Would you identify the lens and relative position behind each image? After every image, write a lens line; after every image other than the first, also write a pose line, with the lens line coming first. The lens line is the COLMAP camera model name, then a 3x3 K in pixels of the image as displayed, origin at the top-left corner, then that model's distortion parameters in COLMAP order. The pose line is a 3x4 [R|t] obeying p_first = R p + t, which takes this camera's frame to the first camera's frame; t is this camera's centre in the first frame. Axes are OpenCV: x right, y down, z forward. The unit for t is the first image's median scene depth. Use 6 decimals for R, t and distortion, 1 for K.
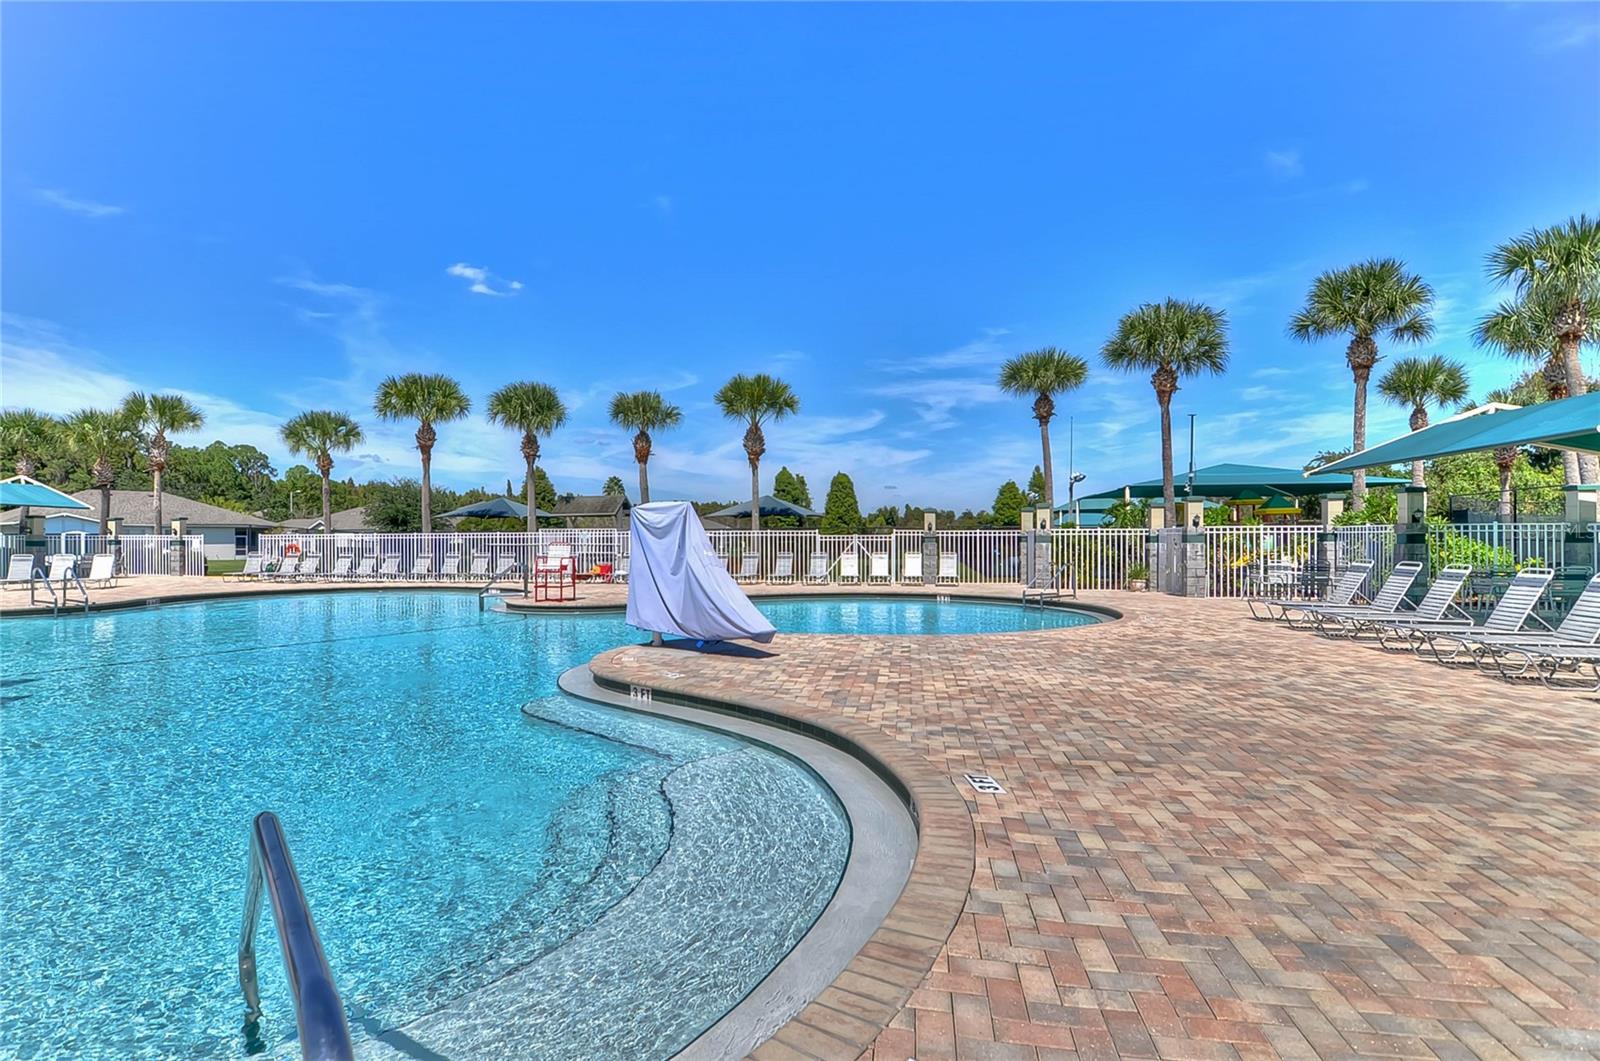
lens RADIAL K [[824.3, 0, 787.0], [0, 824.3, 538.8], [0, 0, 1]] dist [0.004012, -0.015039]
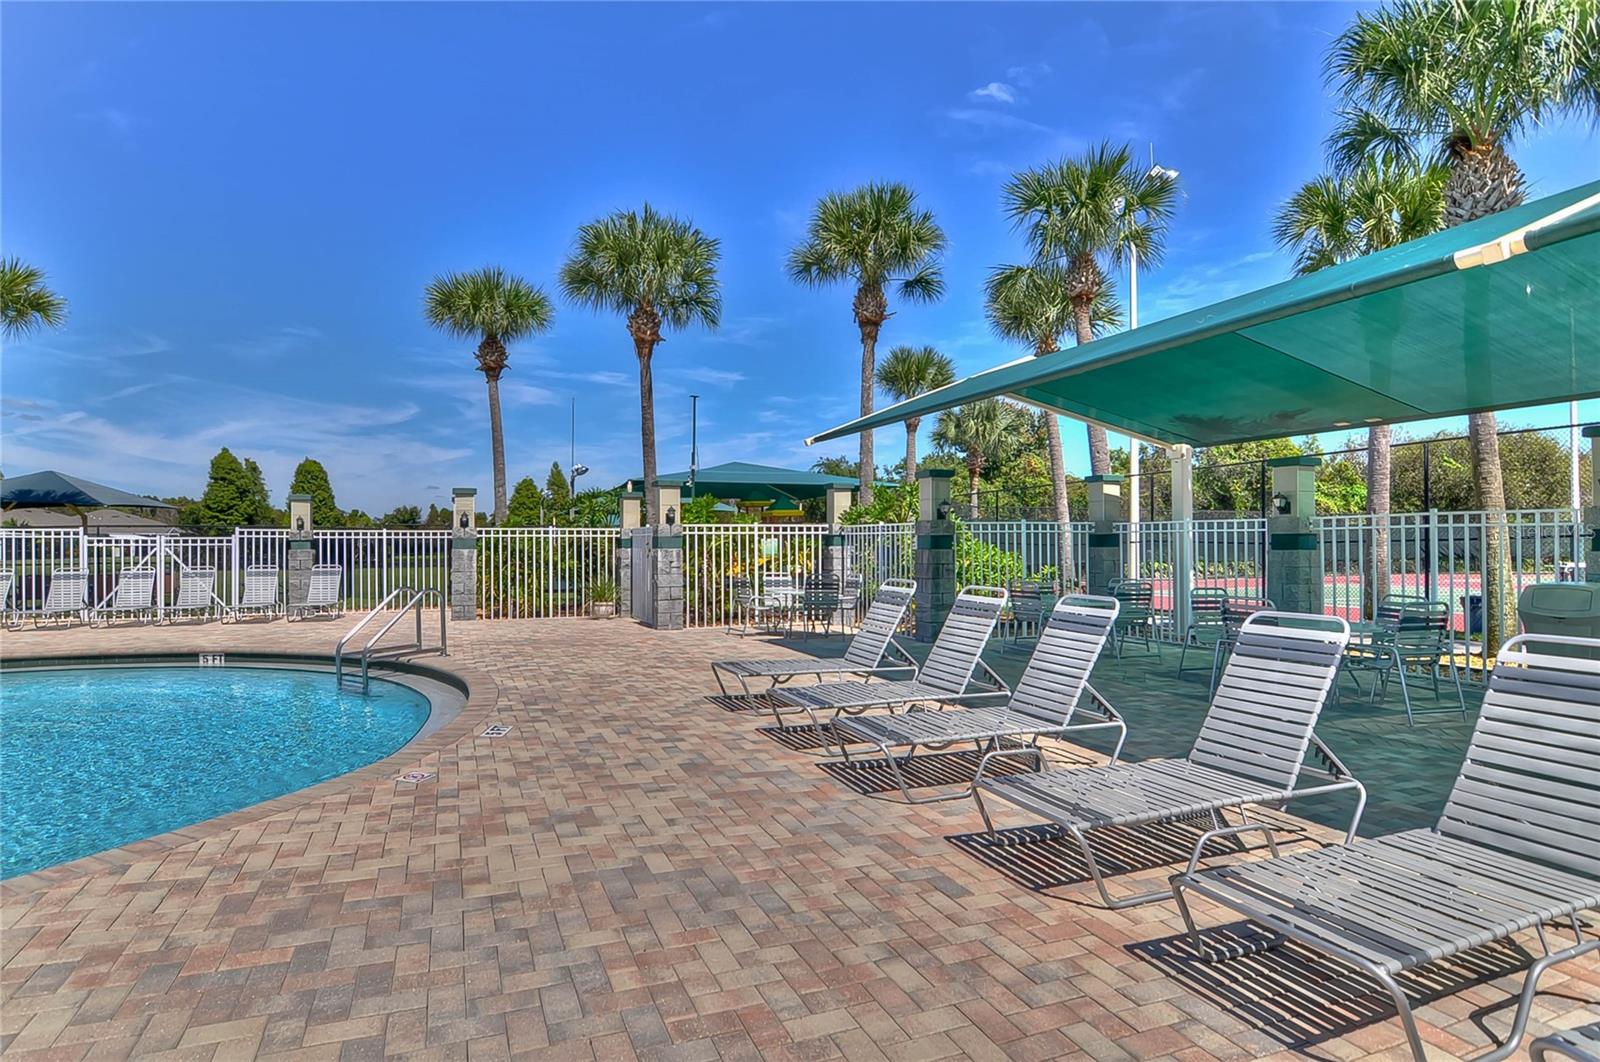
lens RADIAL K [[824.3, 0, 787.0], [0, 824.3, 539.3], [0, 0, 1]] dist [0.004012, -0.015039]
pose [[0.858786, 0.000509, 0.512334, 0.230770], [0.001386, 0.999994, -0.003317, -0.000312], [-0.512332, 0.003558, 0.858780, 0.369586]]
